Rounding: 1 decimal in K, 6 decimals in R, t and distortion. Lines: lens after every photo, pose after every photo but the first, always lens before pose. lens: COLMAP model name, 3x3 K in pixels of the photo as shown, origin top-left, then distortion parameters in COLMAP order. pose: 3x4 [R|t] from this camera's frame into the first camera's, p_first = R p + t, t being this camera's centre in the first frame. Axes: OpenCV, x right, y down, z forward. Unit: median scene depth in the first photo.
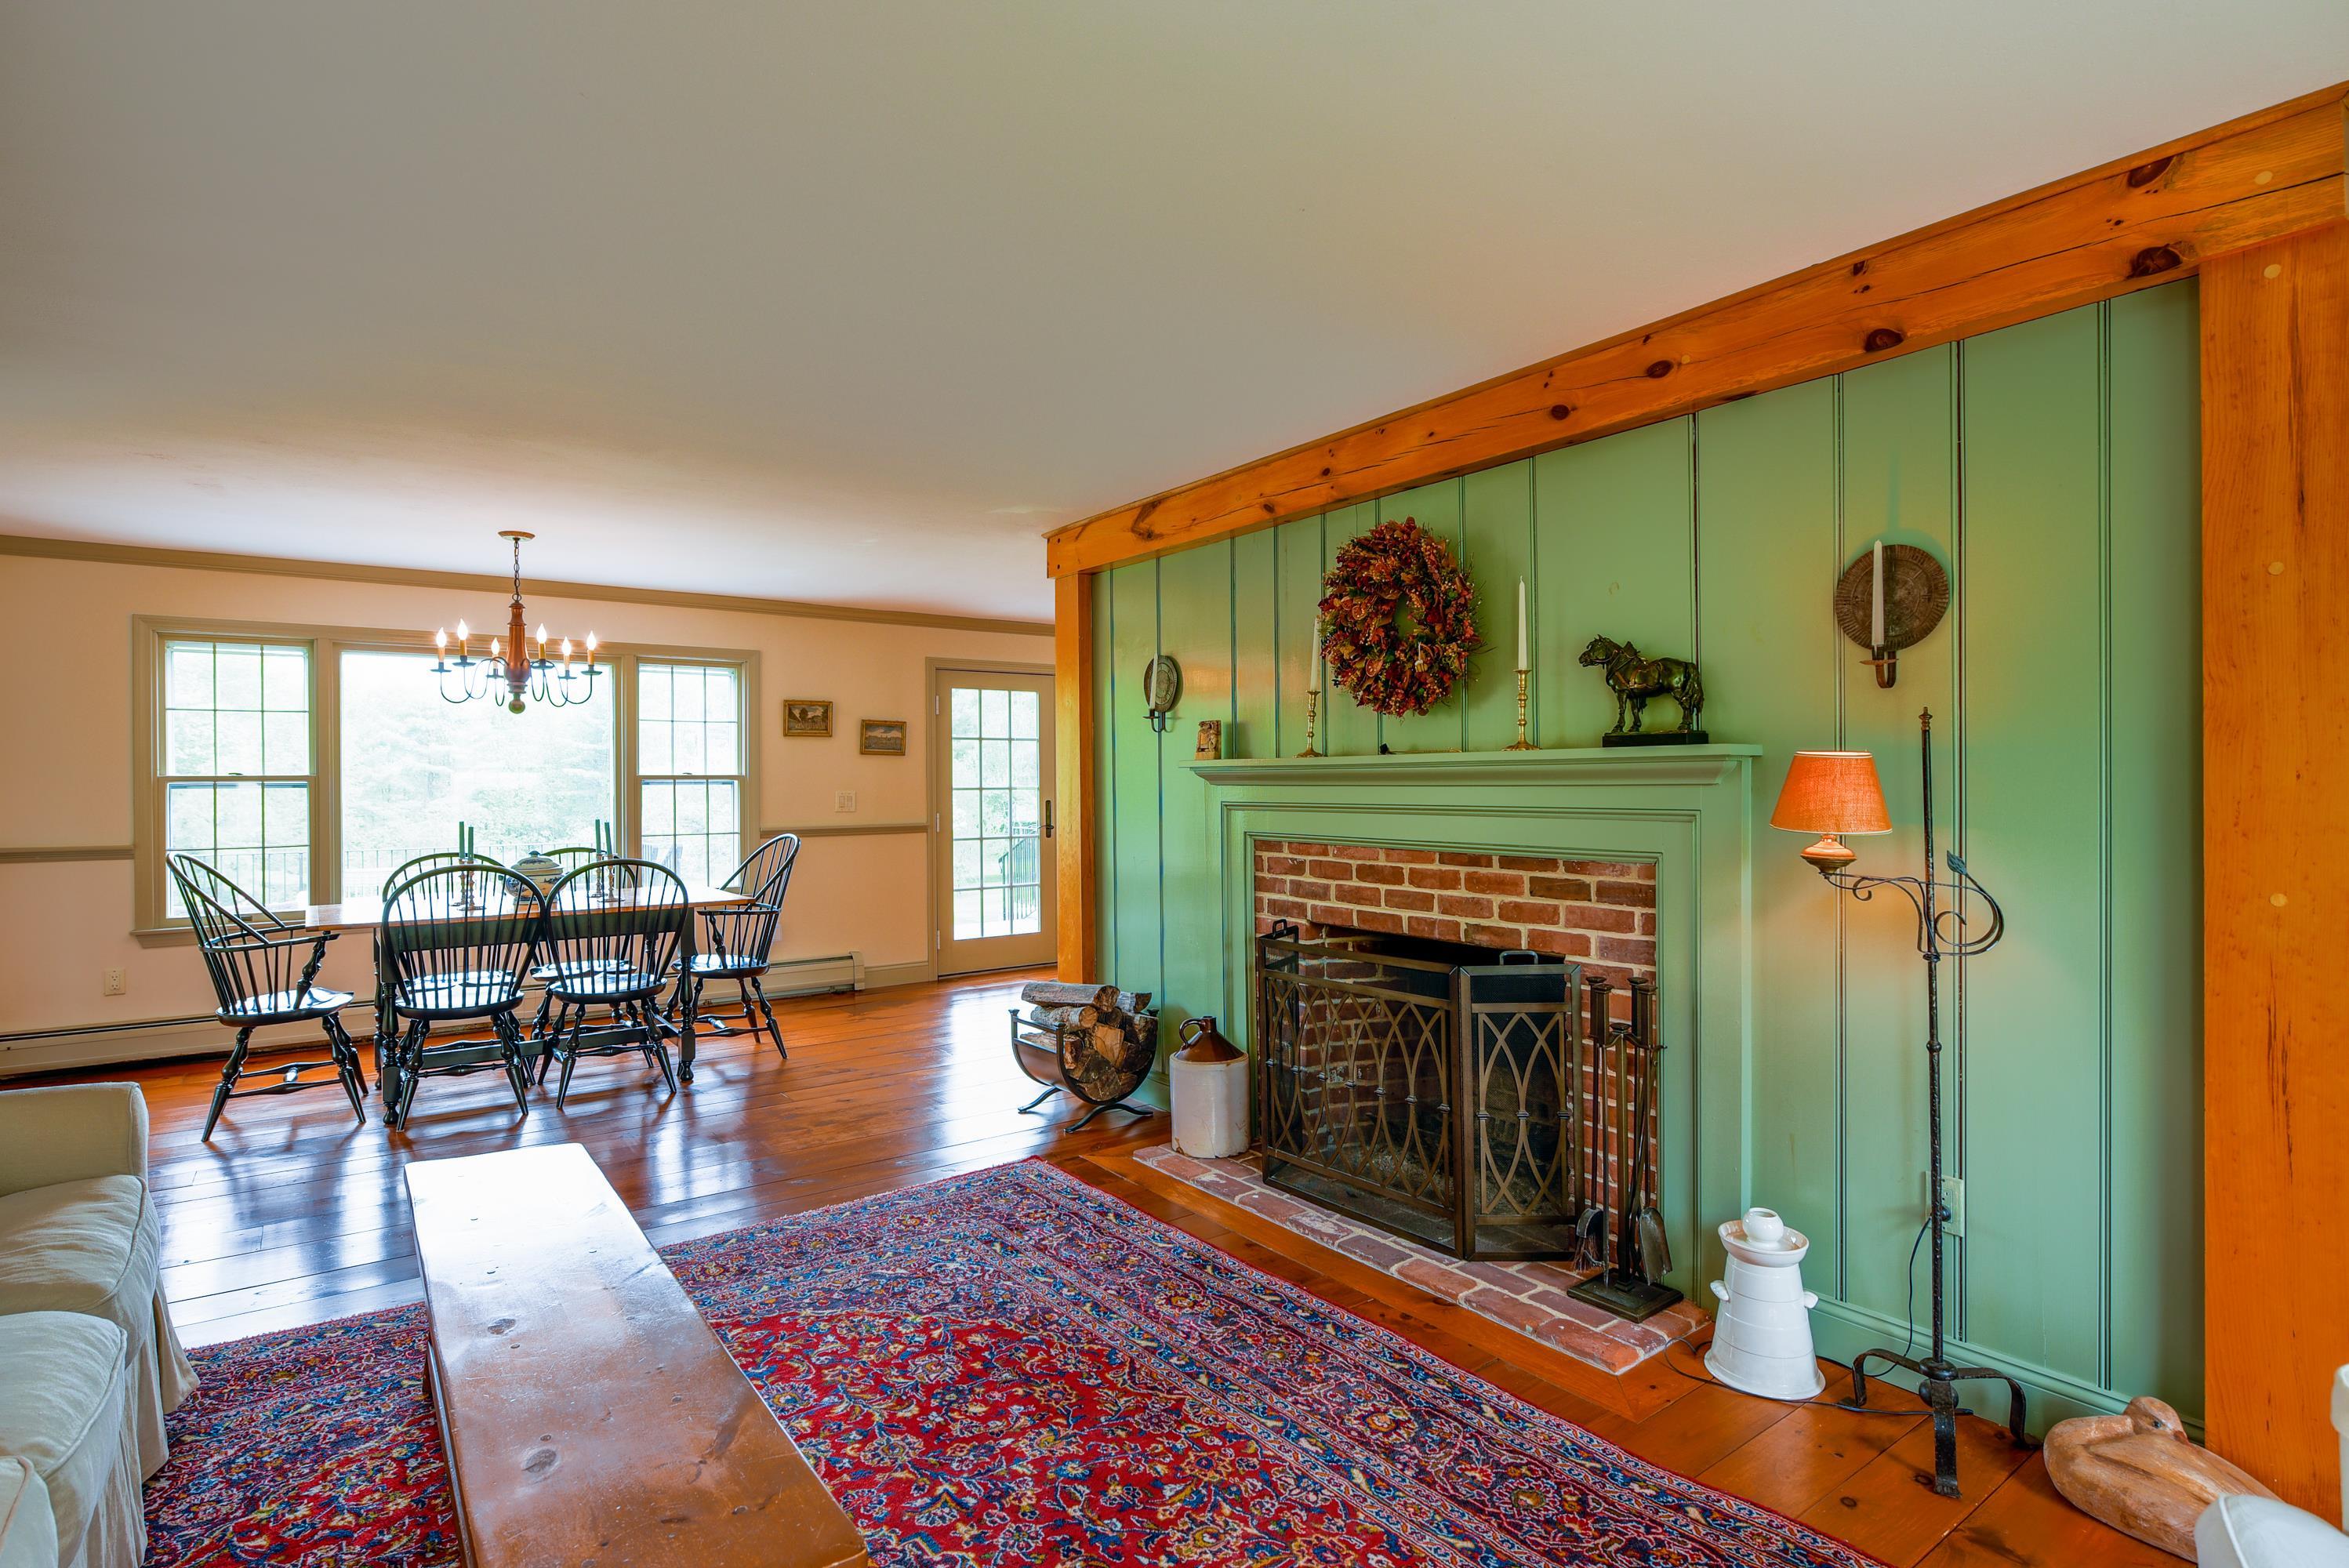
lens RADIAL K [[1155.2, 0, 1190.9], [0, 1155.2, 779.6], [0, 0, 1]] dist [-0.017326, -0.003019]
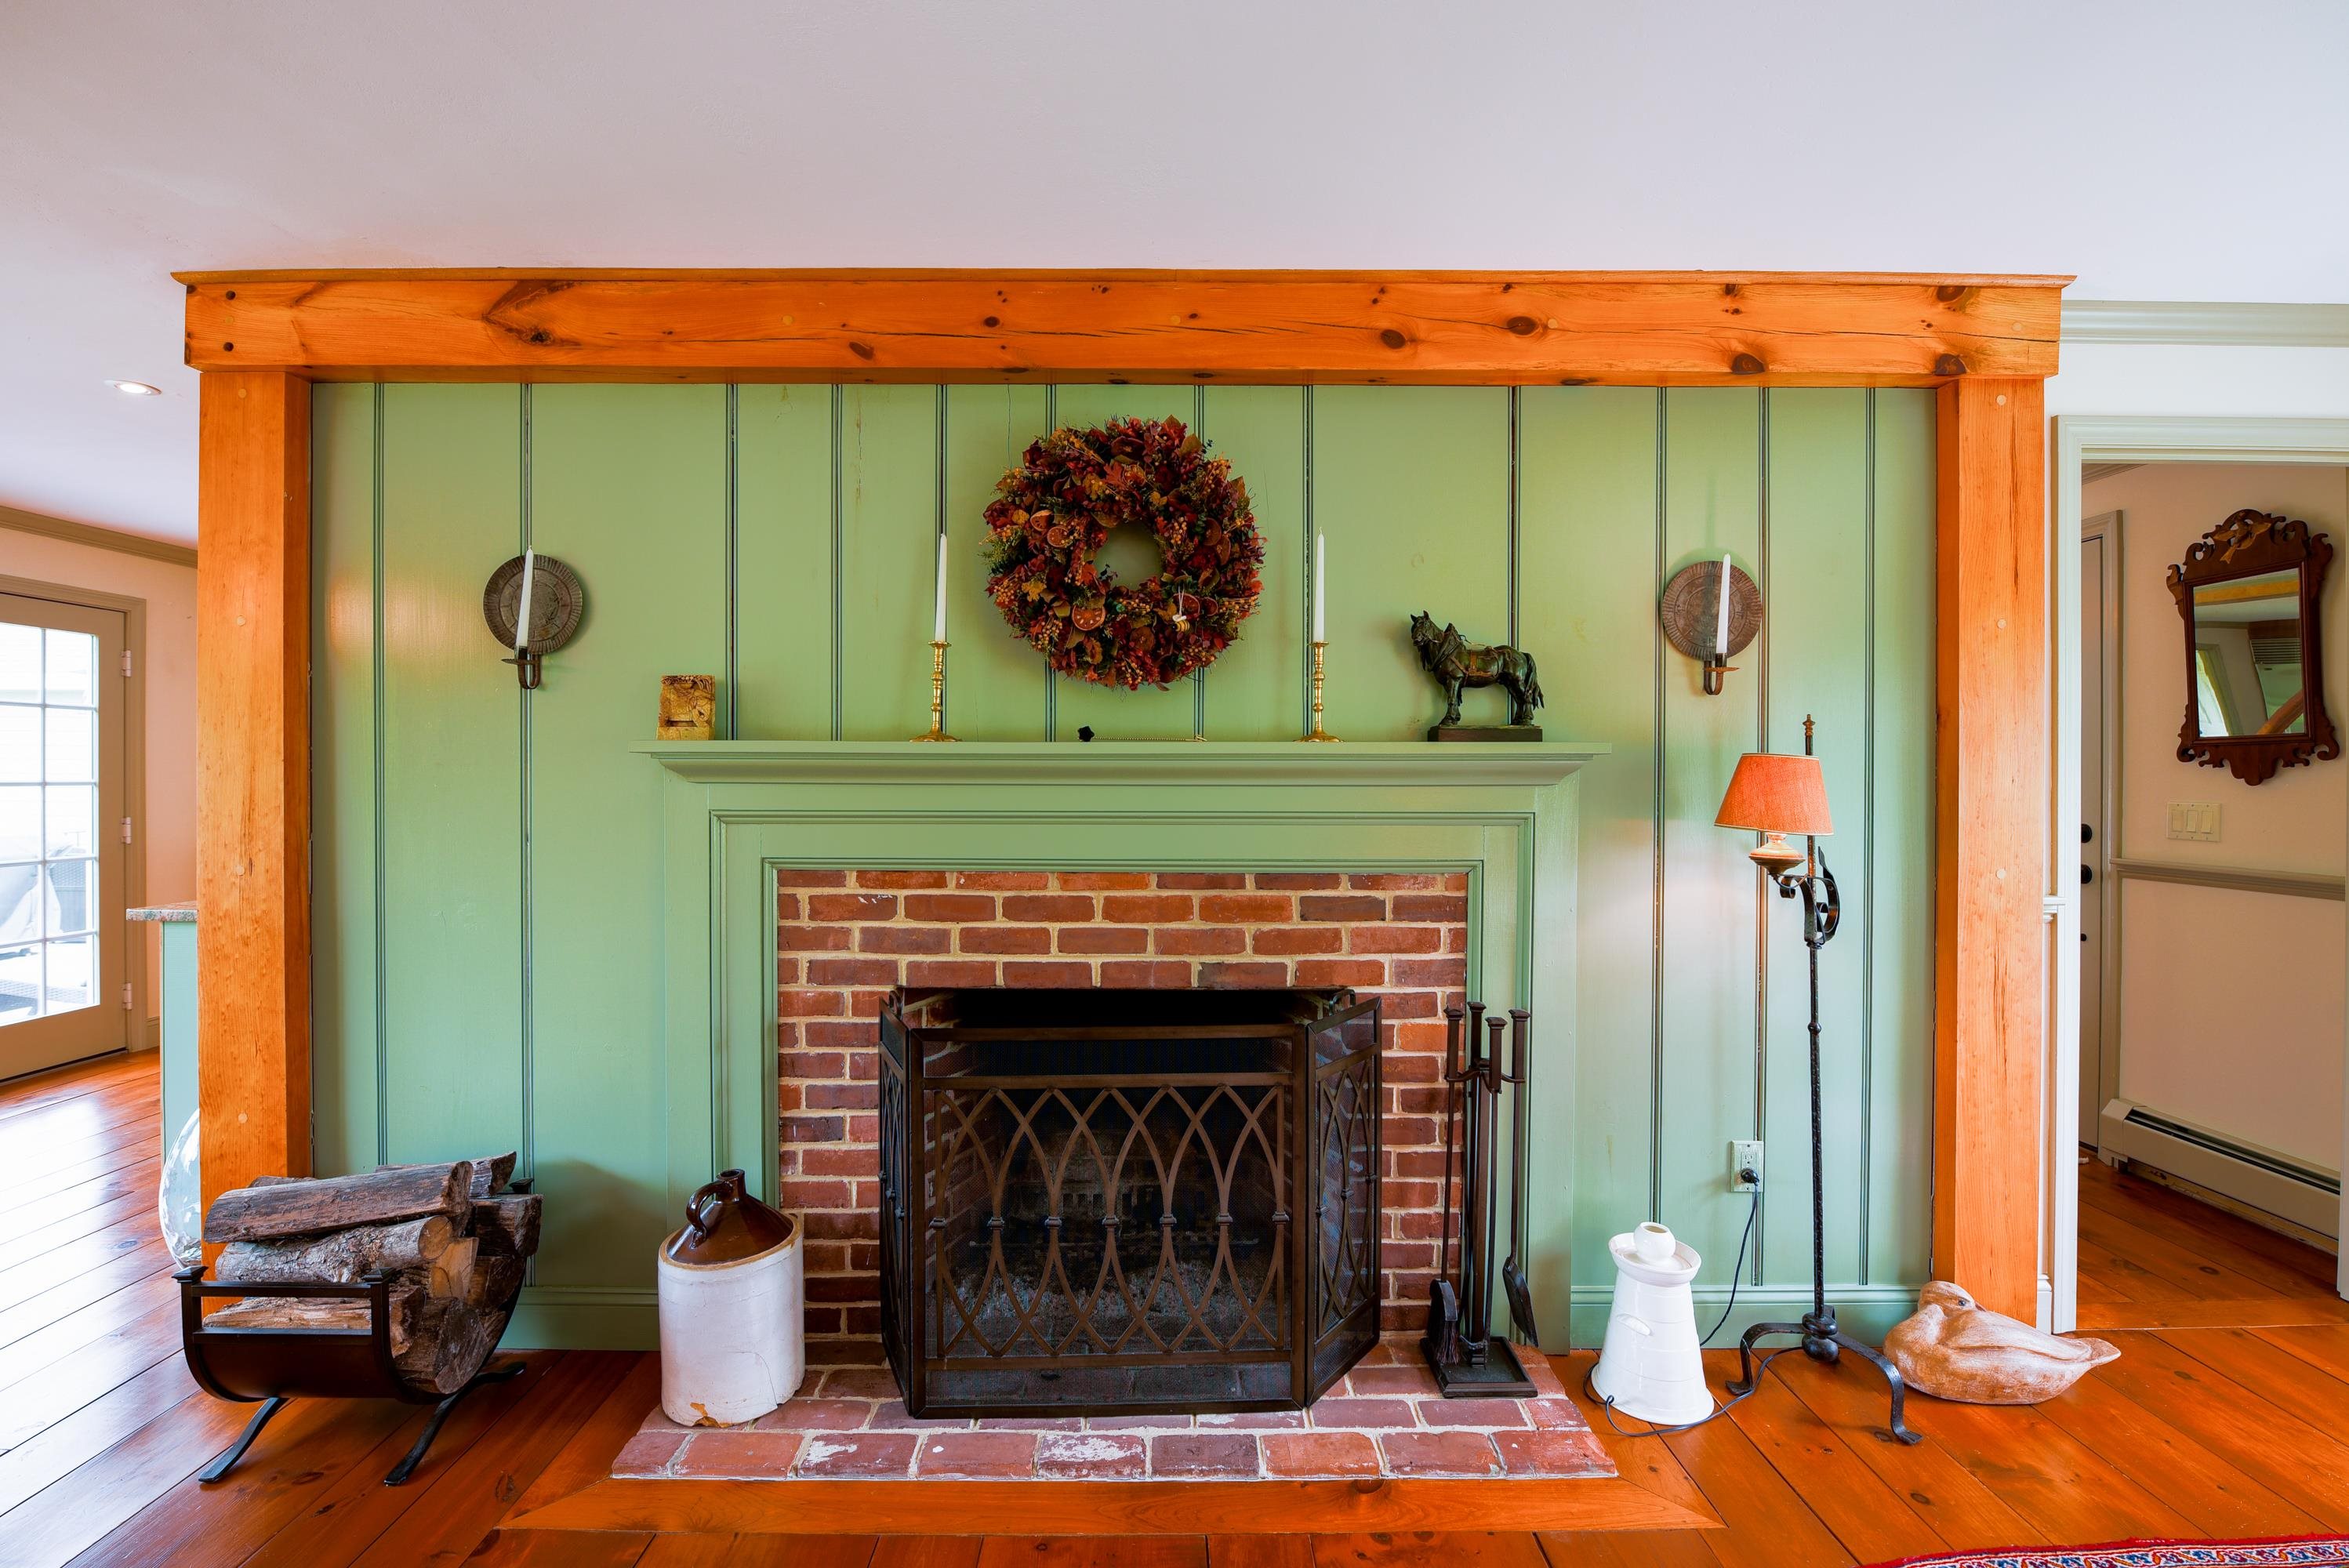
lens RADIAL K [[1017.1, 0, 1167.5], [0, 1017.1, 782.0], [0, 0, 1]] dist [-0.014279, -0.000478]
pose [[0.598452, 0.007811, 0.801121, -0.331372], [-0.007348, 0.999964, -0.004261, 0.006153], [-0.801125, -0.003336, 0.598488, 0.626105]]
